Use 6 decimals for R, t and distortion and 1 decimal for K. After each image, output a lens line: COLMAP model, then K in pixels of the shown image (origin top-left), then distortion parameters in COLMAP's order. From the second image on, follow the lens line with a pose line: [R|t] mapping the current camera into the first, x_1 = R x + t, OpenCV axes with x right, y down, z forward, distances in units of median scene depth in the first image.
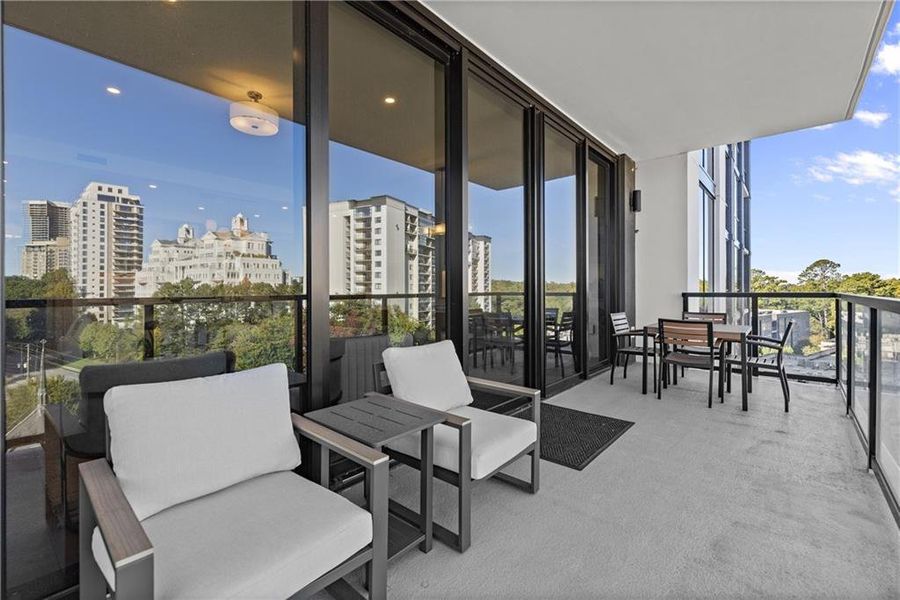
lens RADIAL K [[391.6, 0, 448.2], [0, 391.6, 291.6], [0, 0, 1]] dist [0.000886, -0.001760]
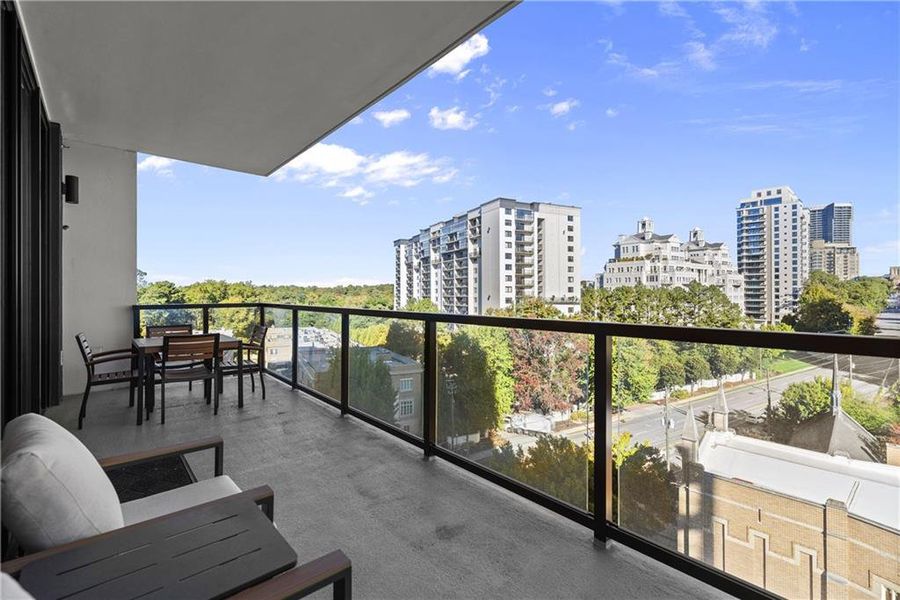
lens RADIAL K [[391.6, 0, 443.0], [0, 391.6, 293.5], [0, 0, 1]] dist [0.000886, -0.001760]
pose [[0.122121, 0.005432, 0.992500, -0.399876], [0.002889, 0.999979, -0.005828, -0.031376], [-0.992511, 0.003579, 0.122103, 0.324840]]
